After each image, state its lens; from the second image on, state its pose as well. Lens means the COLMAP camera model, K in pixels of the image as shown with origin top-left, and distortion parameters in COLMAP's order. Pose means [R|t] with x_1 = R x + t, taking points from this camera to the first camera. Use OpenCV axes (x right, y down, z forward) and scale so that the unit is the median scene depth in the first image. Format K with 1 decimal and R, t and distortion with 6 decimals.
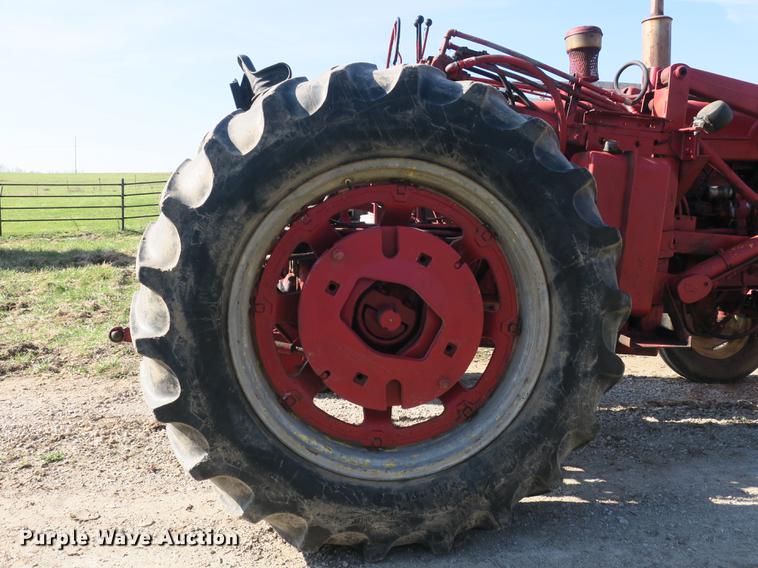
lens RADIAL K [[681.4, 0, 379.8], [0, 681.4, 280.2], [0, 0, 1]] dist [-0.003602, 0.002063]
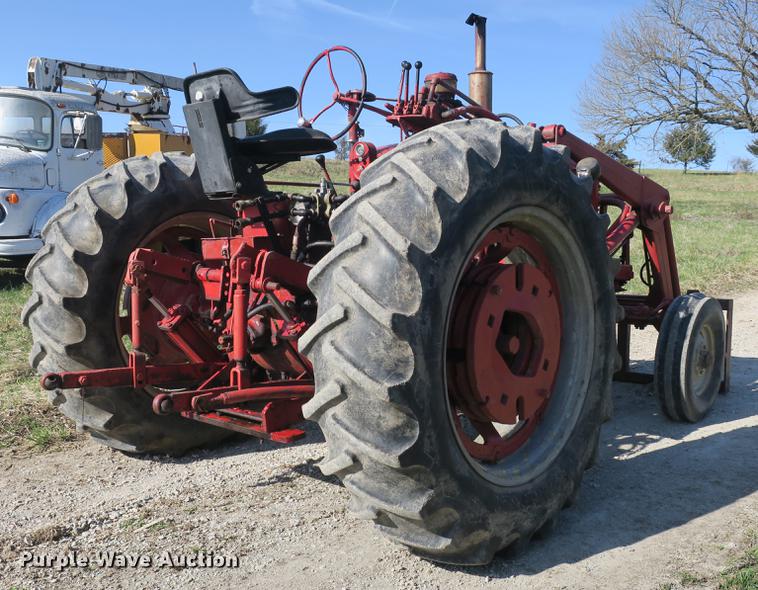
lens RADIAL K [[874.9, 0, 380.3], [0, 874.9, 300.3], [0, 0, 1]] dist [0.011614, 0.000000]
pose [[0.715109, -0.061876, 0.696269, -1.186999], [0.063841, 0.997693, 0.023095, -0.066196], [-0.696091, 0.027935, 0.717410, 0.095788]]
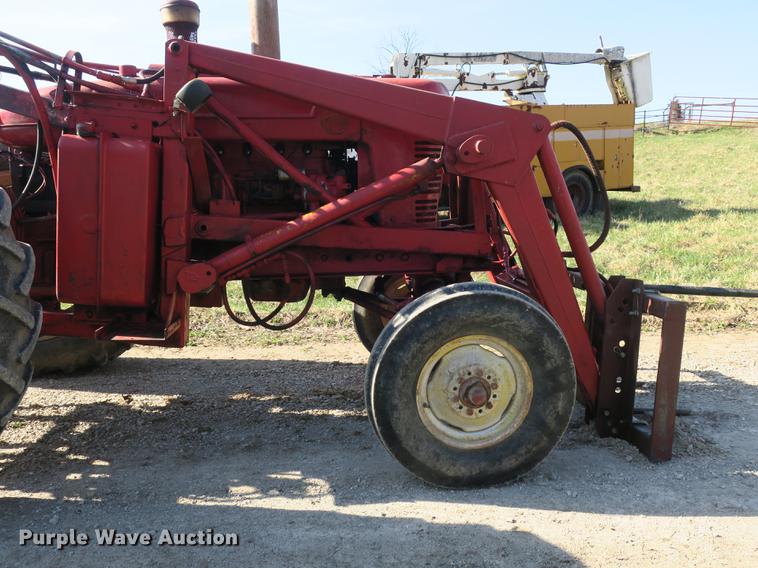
lens RADIAL K [[681.4, 0, 378.7], [0, 681.4, 279.9], [0, 0, 1]] dist [-0.003602, 0.002063]
pose [[0.998508, -0.000589, -0.054603, 0.959417], [0.002625, 0.999304, 0.037221, -0.024916], [0.054544, -0.037309, 0.997814, 0.080308]]
